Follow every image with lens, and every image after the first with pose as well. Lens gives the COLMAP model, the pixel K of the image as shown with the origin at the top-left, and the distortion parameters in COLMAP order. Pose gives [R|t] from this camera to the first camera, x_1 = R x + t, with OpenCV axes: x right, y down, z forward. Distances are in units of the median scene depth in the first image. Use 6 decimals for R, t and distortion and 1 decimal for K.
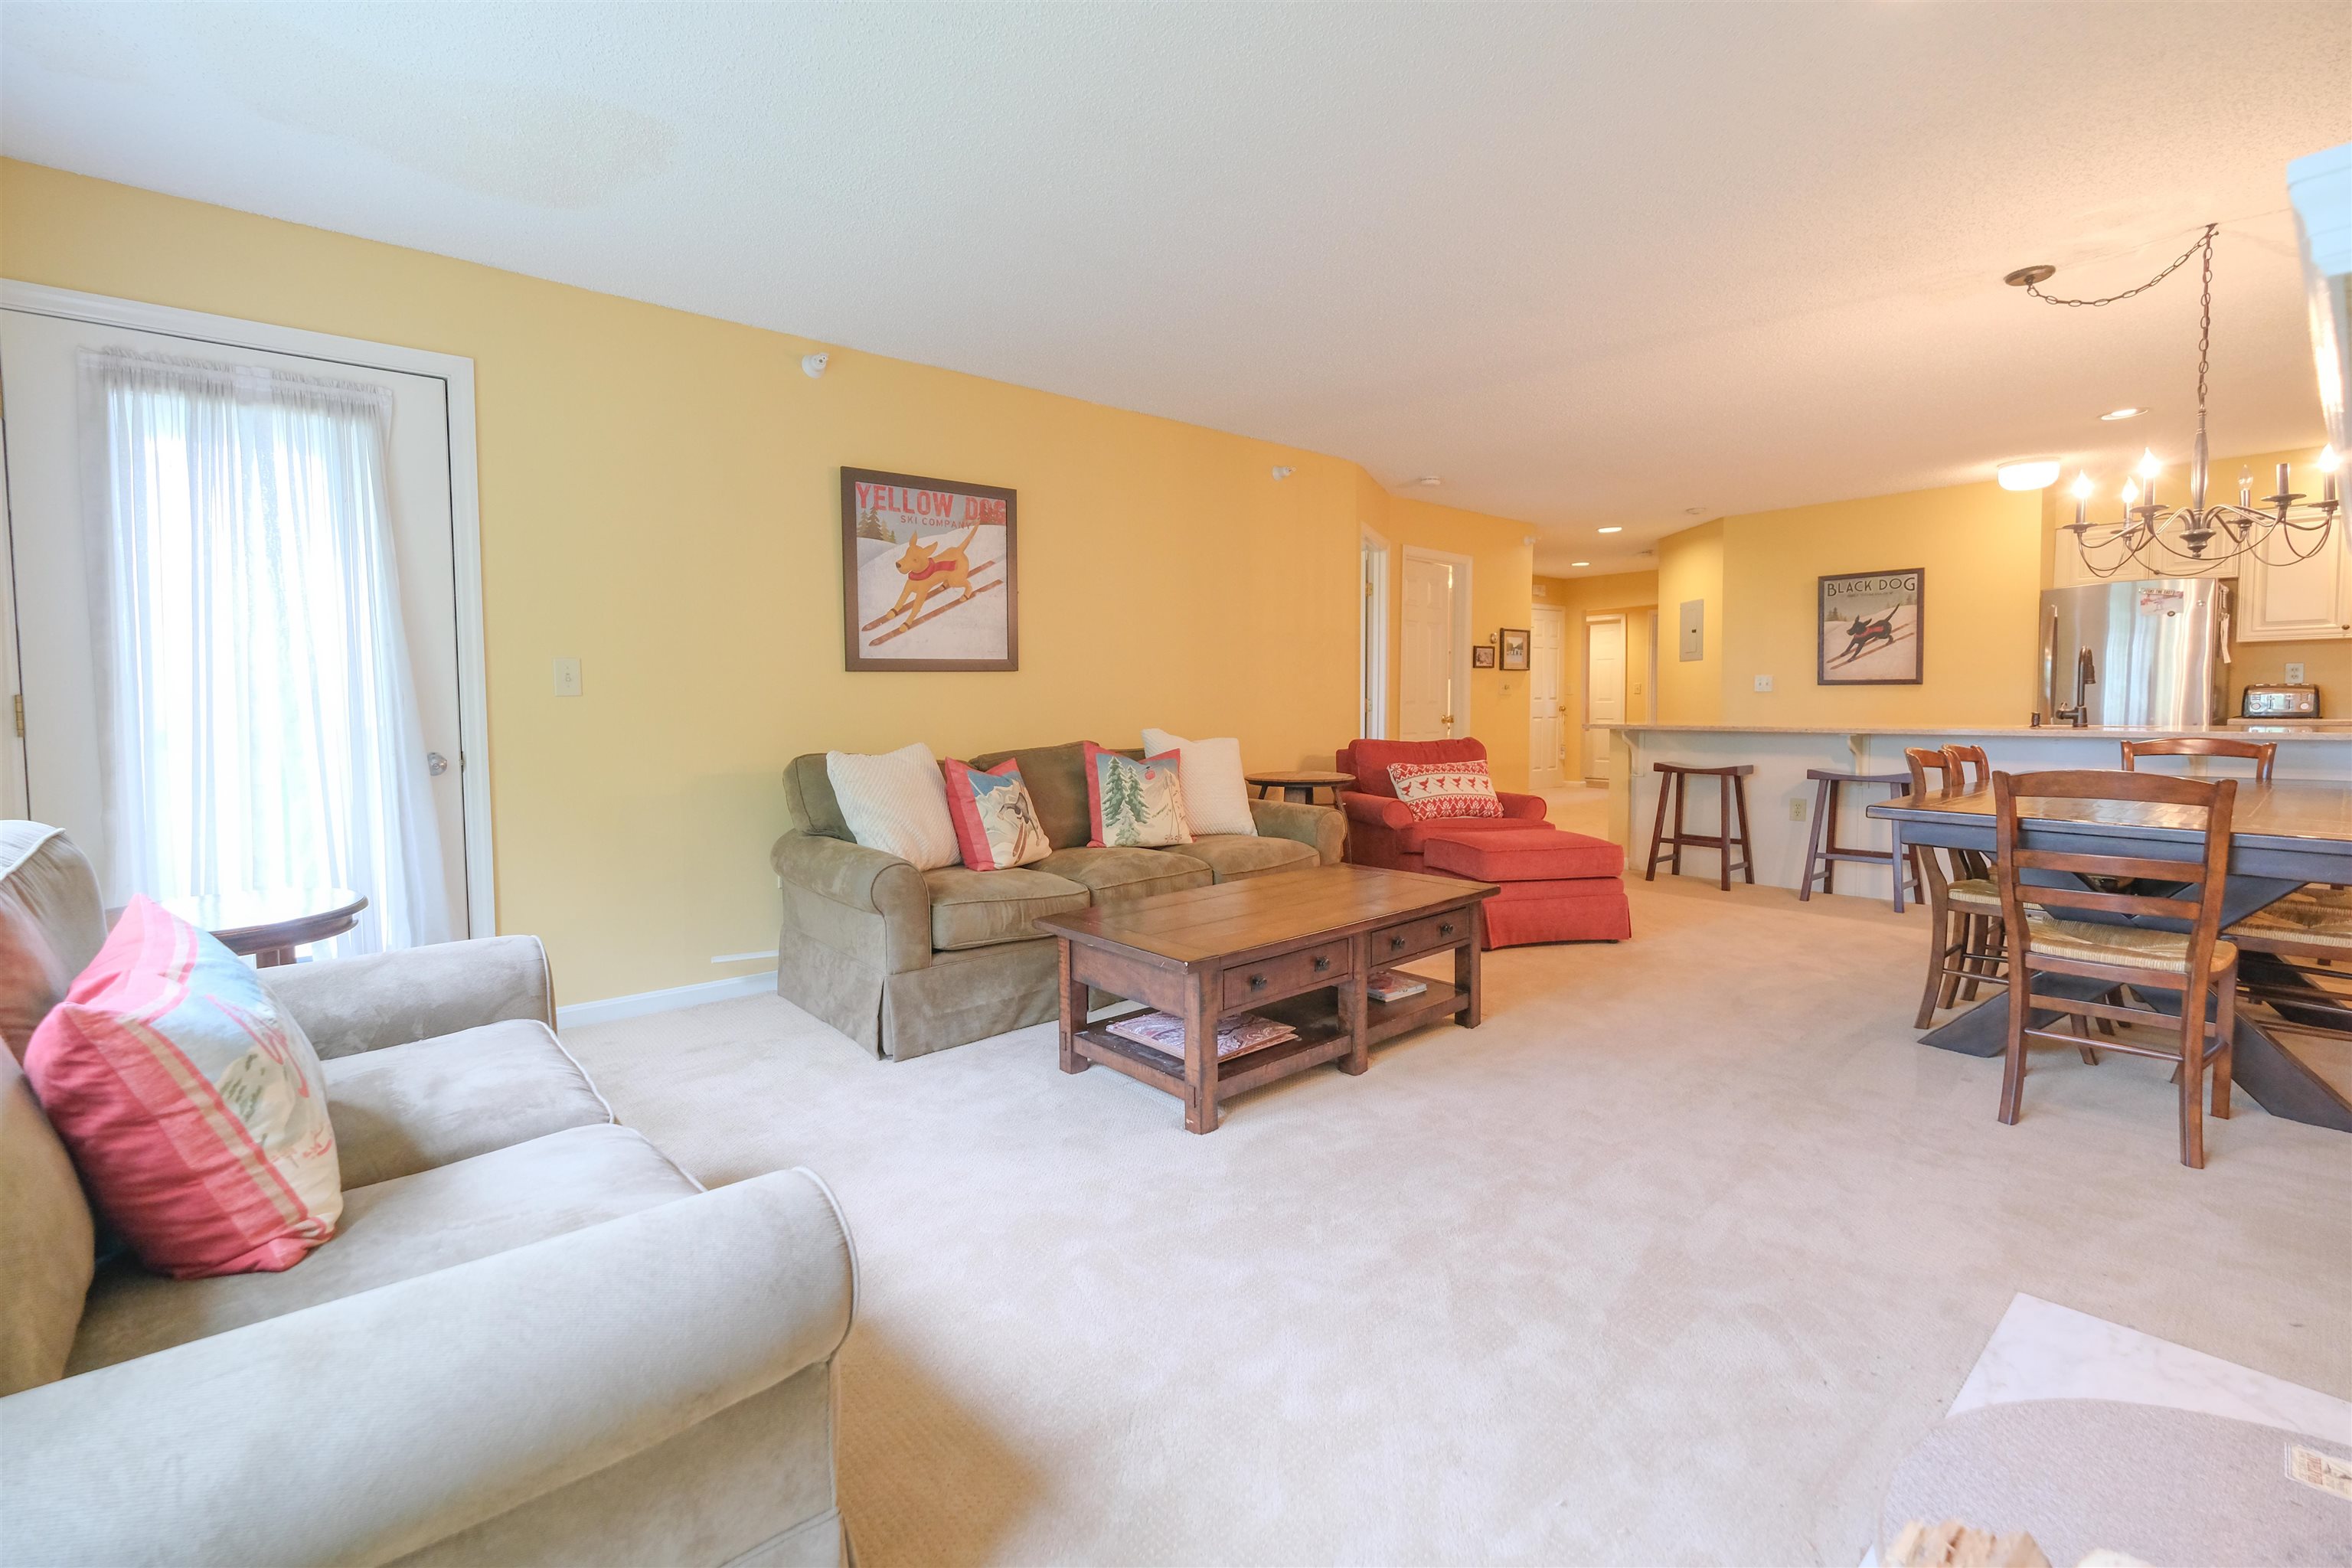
lens RADIAL K [[1016.3, 0, 1159.9], [0, 1016.3, 743.1], [0, 0, 1]] dist [-0.002636, -0.000460]
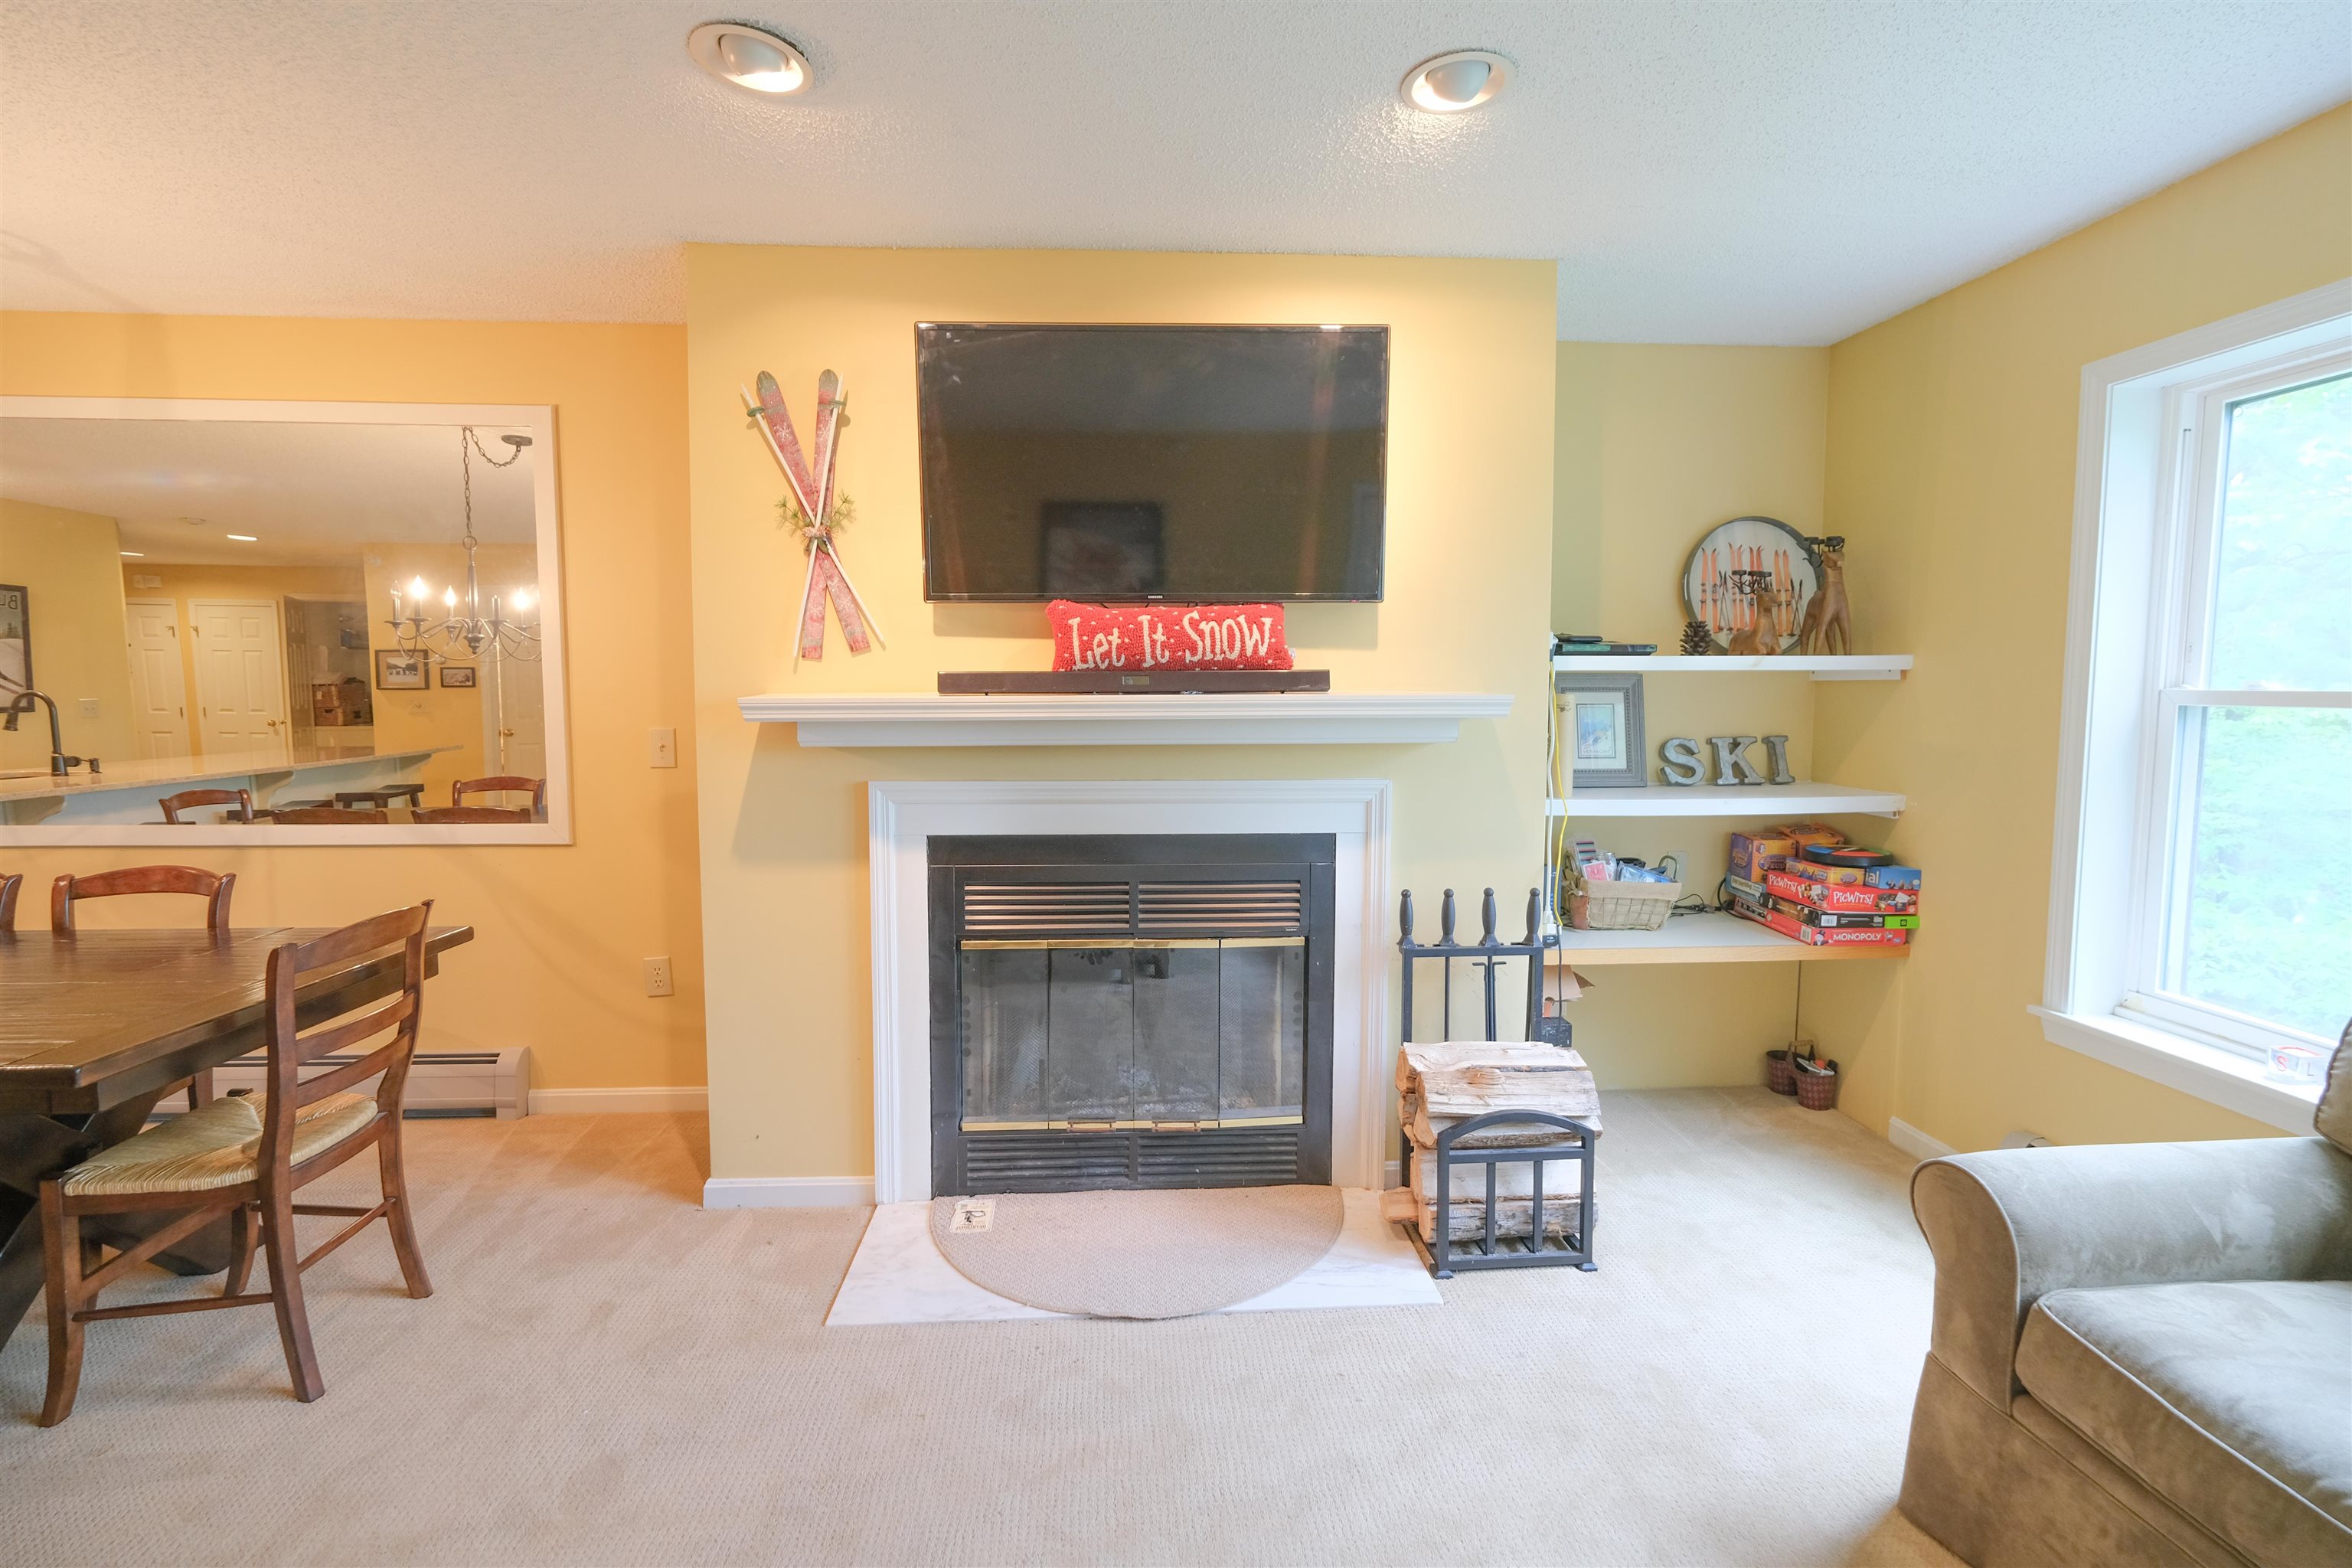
lens RADIAL K [[1018.9, 0, 1175.4], [0, 1018.9, 758.7], [0, 0, 1]] dist [-0.001650, -0.000512]
pose [[-0.800260, -0.034839, 0.598640, -0.058045], [0.030602, 0.994637, 0.098794, -0.077952], [-0.598871, 0.097380, -0.794903, 0.583433]]
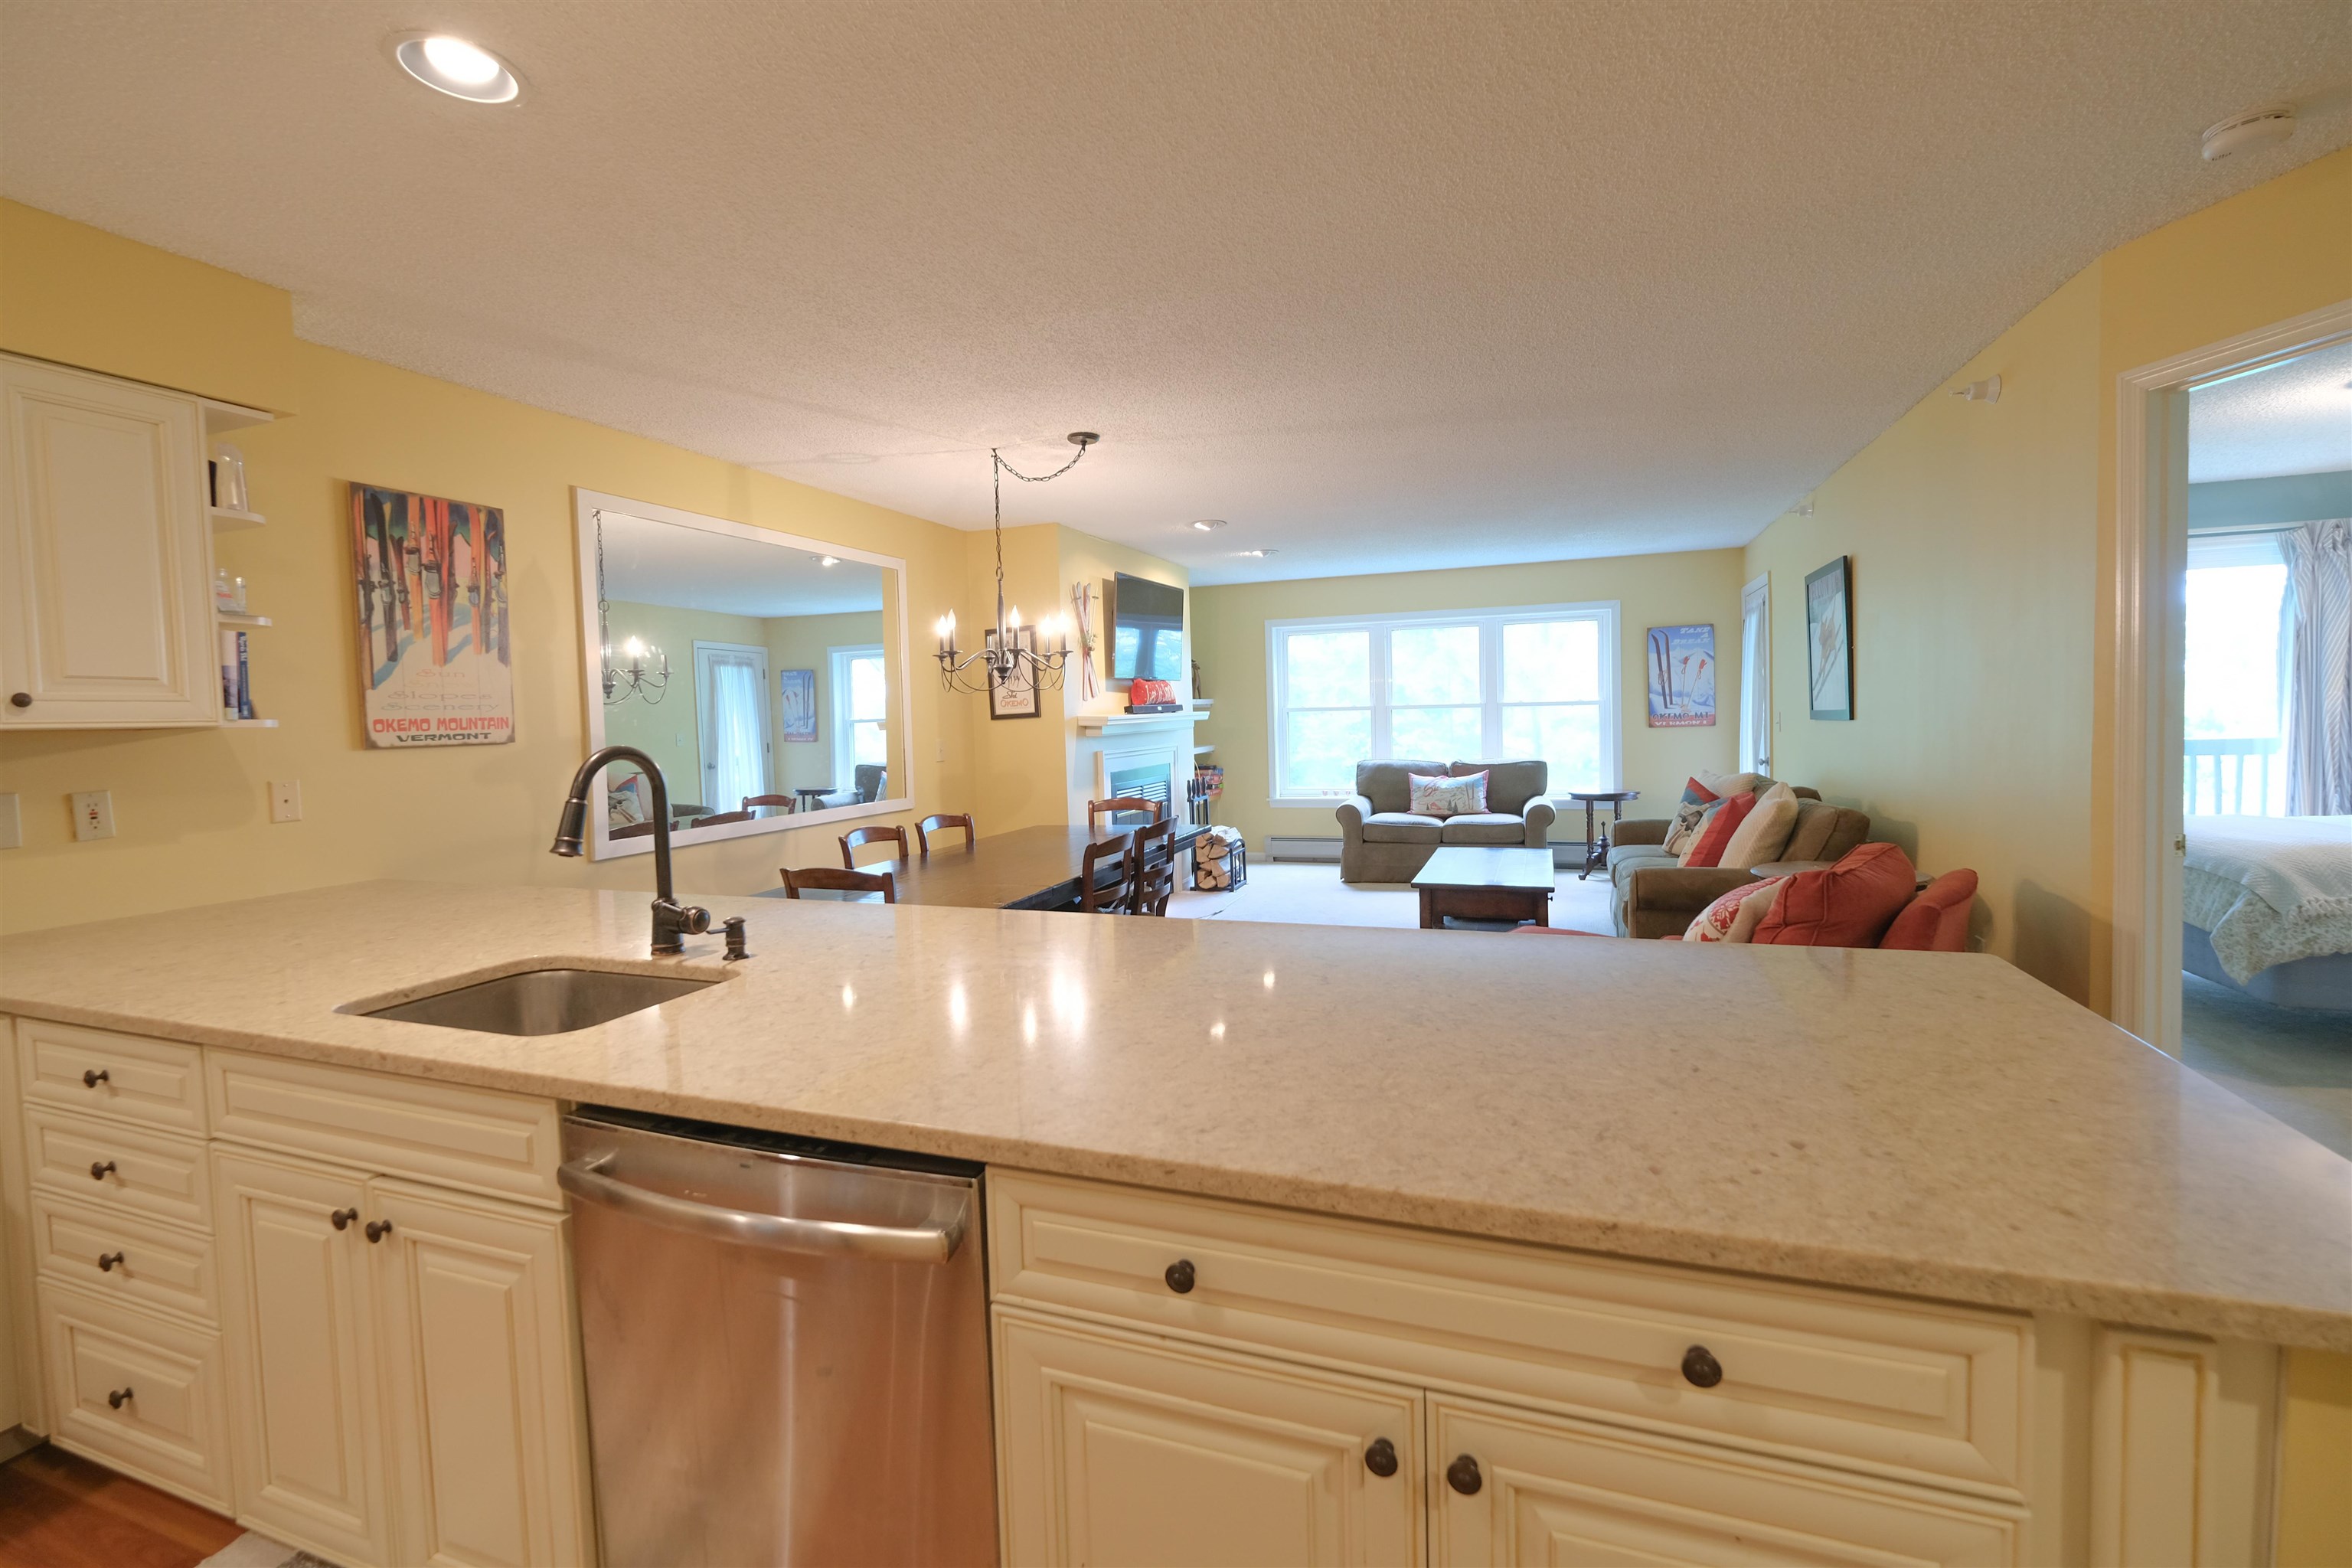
lens RADIAL K [[1013.8, 0, 1171.4], [0, 1013.8, 760.1], [0, 0, 1]] dist [-0.004667, 0.000226]
pose [[-0.872218, 0.055268, -0.485984, 0.893655], [0.015399, 0.996206, 0.085655, -0.114405], [0.488874, 0.067226, -0.869760, 1.385081]]
